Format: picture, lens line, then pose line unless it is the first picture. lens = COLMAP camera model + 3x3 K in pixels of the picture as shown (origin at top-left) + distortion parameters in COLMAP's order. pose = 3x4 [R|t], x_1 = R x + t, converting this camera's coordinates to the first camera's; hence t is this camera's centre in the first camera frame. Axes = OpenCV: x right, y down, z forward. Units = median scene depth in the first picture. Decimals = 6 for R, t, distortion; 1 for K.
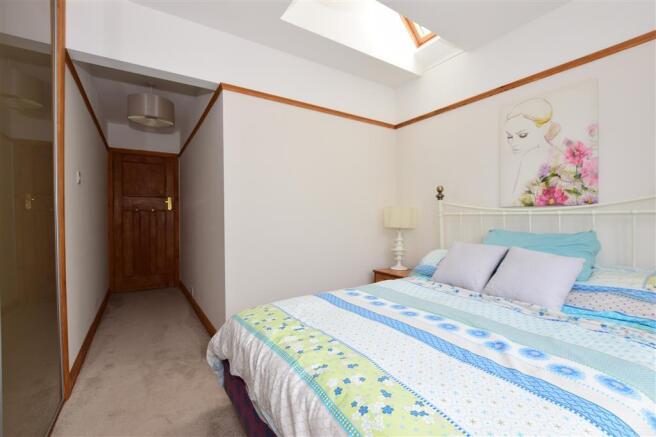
lens RADIAL K [[290.0, 0, 331.1], [0, 290.0, 220.9], [0, 0, 1]] dist [-0.021051, 0.001069]
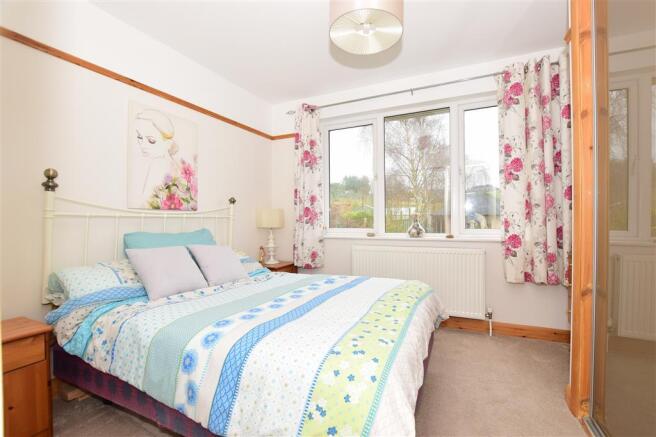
lens RADIAL K [[290.0, 0, 331.8], [0, 290.0, 218.5], [0, 0, 1]] dist [-0.021051, 0.001069]
pose [[-0.509725, 0.012387, 0.860248, -0.614405], [0.016508, 0.999853, -0.004616, -0.000418], [-0.860179, 0.011848, -0.509855, 1.055369]]
